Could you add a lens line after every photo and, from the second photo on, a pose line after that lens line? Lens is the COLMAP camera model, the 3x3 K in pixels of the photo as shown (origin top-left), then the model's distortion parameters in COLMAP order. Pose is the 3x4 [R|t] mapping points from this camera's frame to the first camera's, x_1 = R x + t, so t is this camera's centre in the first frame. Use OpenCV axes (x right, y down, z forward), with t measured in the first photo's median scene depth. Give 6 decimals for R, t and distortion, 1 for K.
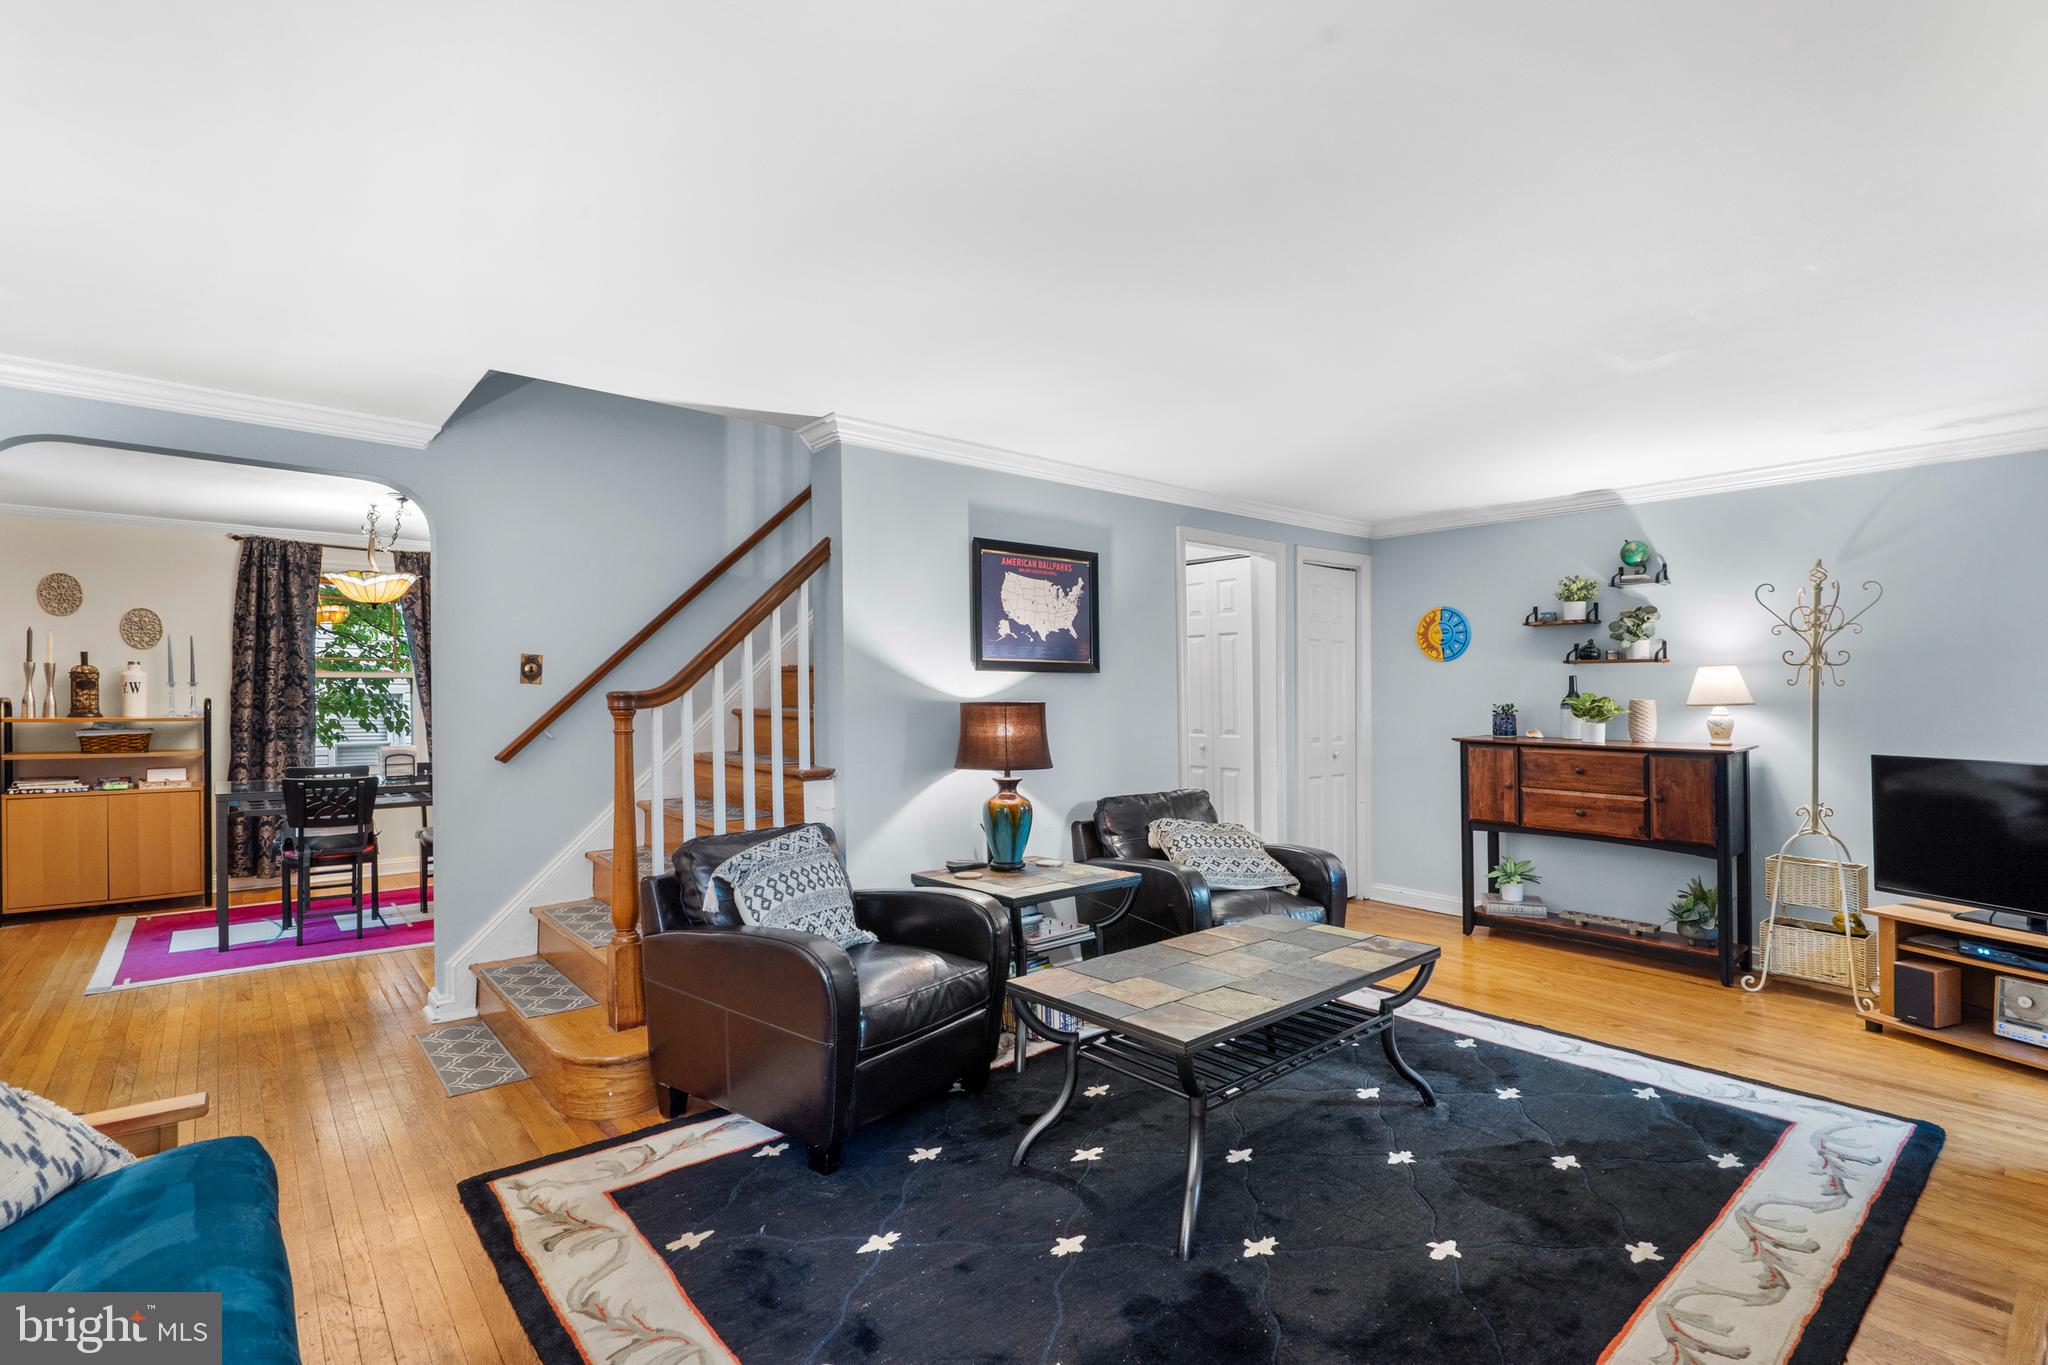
lens RADIAL K [[955.3, 0, 1024.0], [0, 955.3, 693.1], [0, 0, 1]] dist [0.000361, 0.000156]
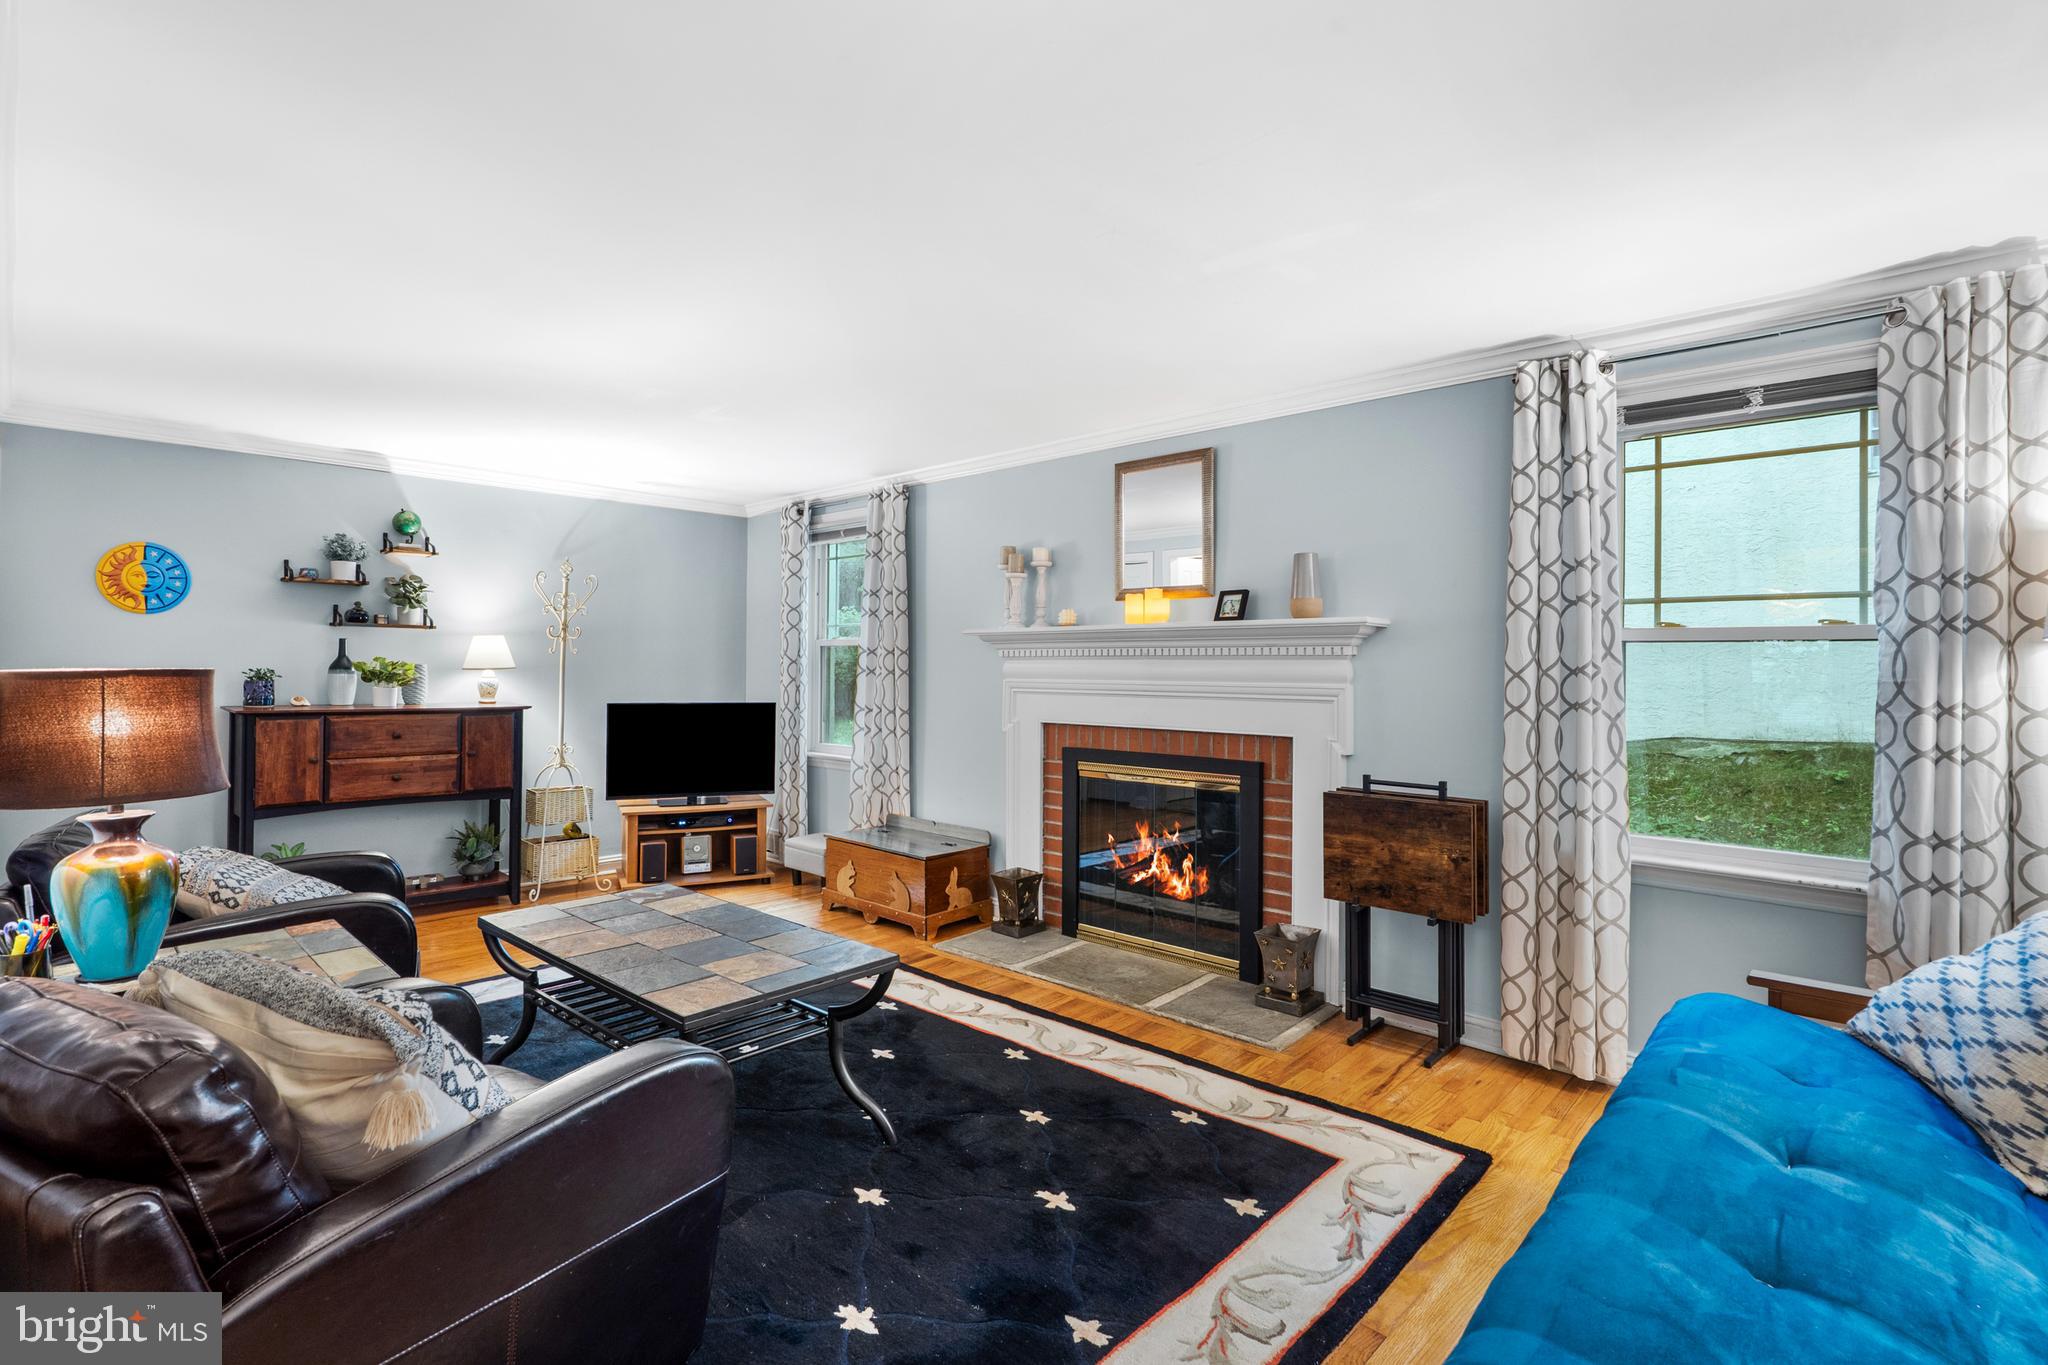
lens RADIAL K [[968.3, 0, 1022.2], [0, 968.3, 656.5], [0, 0, 1]] dist [-0.000716, -0.000122]
pose [[-0.121696, 0.006526, 0.992546, -0.512361], [-0.009002, 0.999930, -0.007679, 0.001072], [-0.992527, -0.009869, -0.121629, 0.489624]]
